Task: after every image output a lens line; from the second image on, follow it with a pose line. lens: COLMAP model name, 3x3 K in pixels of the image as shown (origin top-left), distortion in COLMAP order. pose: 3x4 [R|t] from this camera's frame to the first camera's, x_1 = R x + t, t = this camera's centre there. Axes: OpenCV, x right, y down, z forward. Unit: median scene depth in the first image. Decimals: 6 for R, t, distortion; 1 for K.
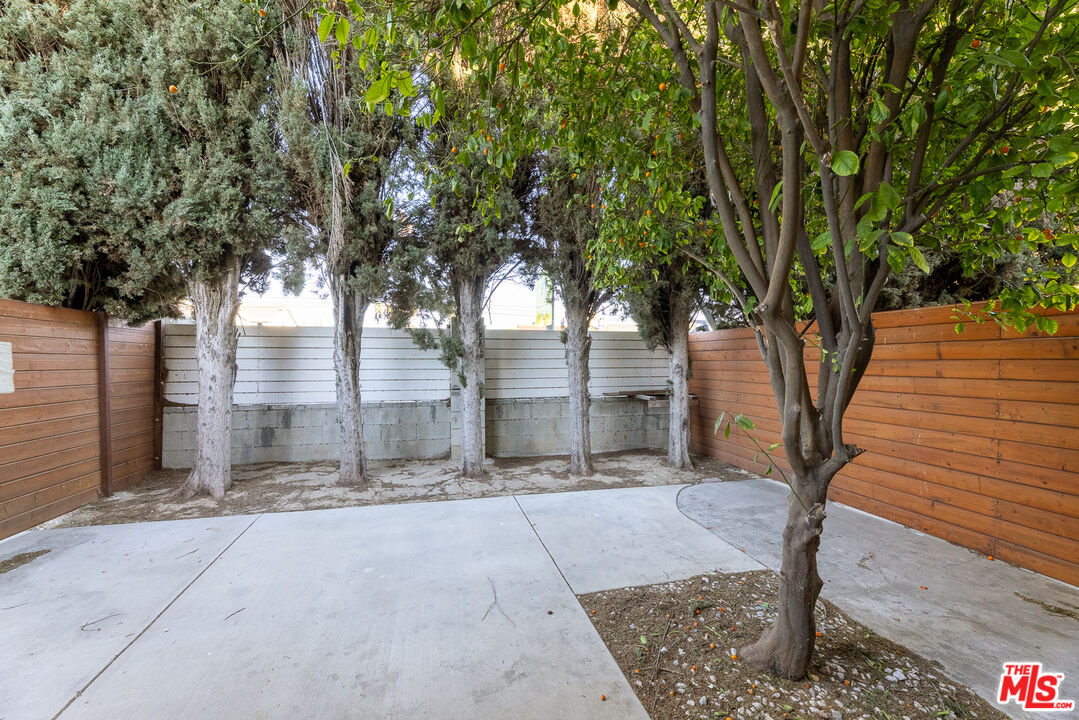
lens RADIAL K [[433.9, 0, 540.6], [0, 433.9, 361.5], [0, 0, 1]] dist [-0.000217, -0.000409]
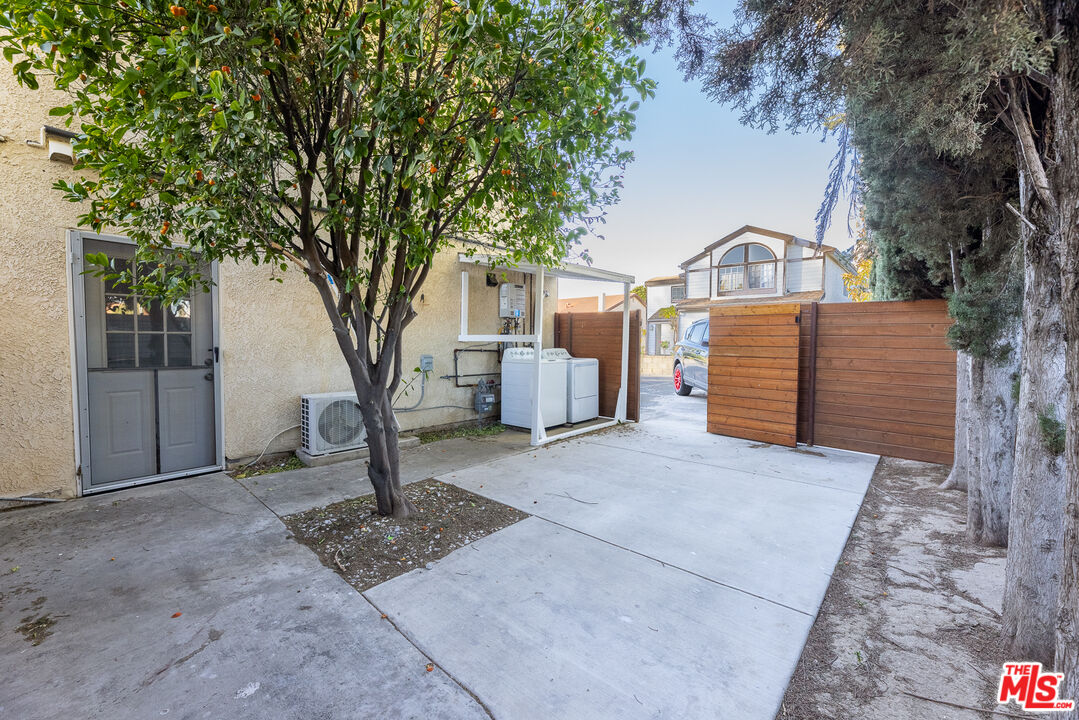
lens RADIAL K [[478.0, 0, 539.4], [0, 478.0, 357.8], [0, 0, 1]] dist [0.001151, 0.000498]
pose [[-0.843164, 0.013311, -0.537491, 0.641164], [-0.012458, 0.998941, 0.044282, -0.001406], [0.537512, 0.044033, -0.842106, 1.696926]]
